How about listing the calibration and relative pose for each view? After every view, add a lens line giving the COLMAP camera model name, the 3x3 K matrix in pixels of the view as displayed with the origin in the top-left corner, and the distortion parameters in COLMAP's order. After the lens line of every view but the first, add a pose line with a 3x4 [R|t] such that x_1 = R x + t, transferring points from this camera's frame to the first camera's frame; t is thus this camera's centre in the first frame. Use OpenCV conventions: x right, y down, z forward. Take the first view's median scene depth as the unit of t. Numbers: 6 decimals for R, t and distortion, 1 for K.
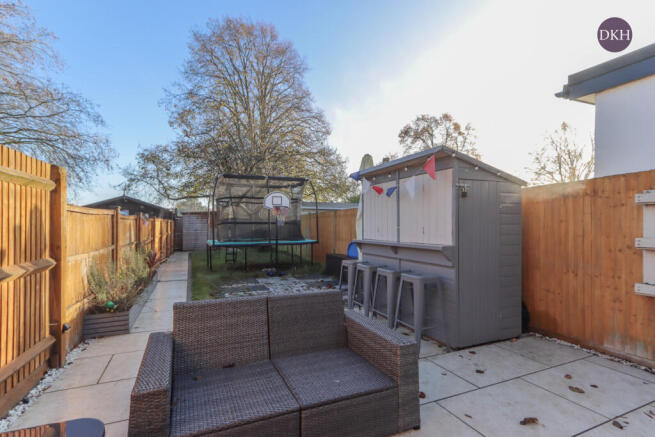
lens RADIAL K [[303.3, 0, 327.5], [0, 303.3, 218.5], [0, 0, 1]] dist [0.002119, 0.000718]
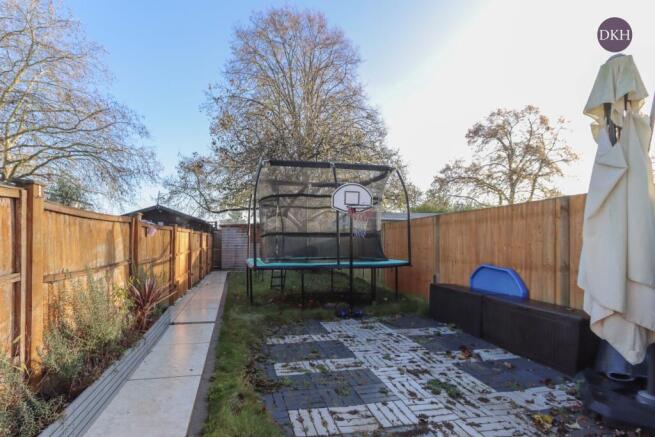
lens RADIAL K [[316.0, 0, 325.1], [0, 316.0, 234.1], [0, 0, 1]] dist [-0.001190, -0.000110]
pose [[0.989418, 0.001371, -0.145088, -0.037939], [-0.001801, 0.999994, -0.002827, 0.005477], [0.145084, 0.003059, 0.989415, 0.103417]]
